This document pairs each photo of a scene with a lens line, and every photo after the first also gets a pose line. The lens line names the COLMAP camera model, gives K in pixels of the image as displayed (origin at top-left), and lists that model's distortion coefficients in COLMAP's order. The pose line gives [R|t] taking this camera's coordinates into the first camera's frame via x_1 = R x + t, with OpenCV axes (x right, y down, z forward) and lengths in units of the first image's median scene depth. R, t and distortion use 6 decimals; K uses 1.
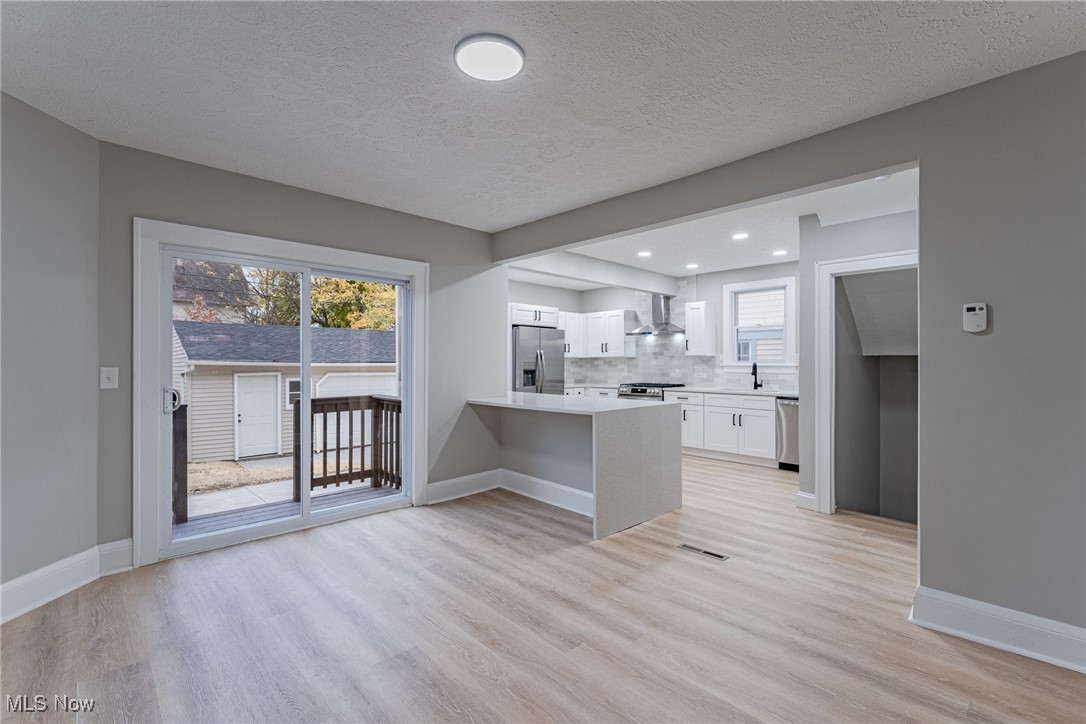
lens RADIAL K [[481.7, 0, 543.0], [0, 481.7, 362.0], [0, 0, 1]] dist [0.003029, 0.000475]
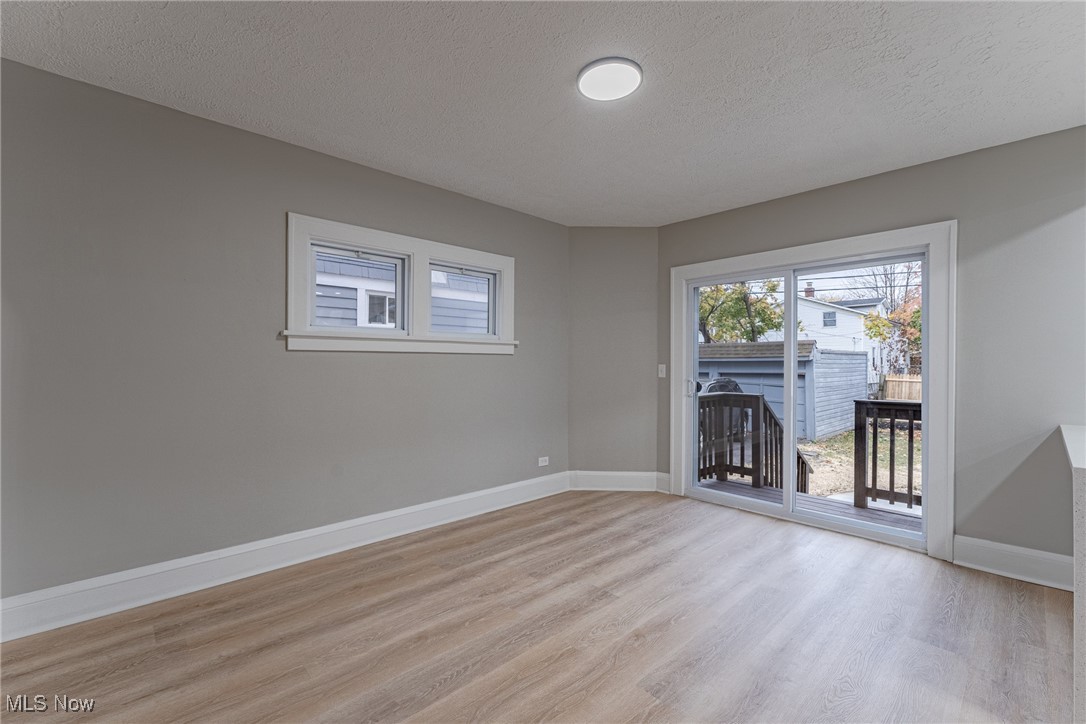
lens RADIAL K [[466.8, 0, 543.0], [0, 466.8, 362.0], [0, 0, 1]] dist [-0.001462, -0.000209]
pose [[-0.006294, 0.001832, -0.999979, 0.580319], [0.002120, 0.999996, 0.001818, -0.000978], [0.999978, -0.002109, -0.006298, 0.527003]]
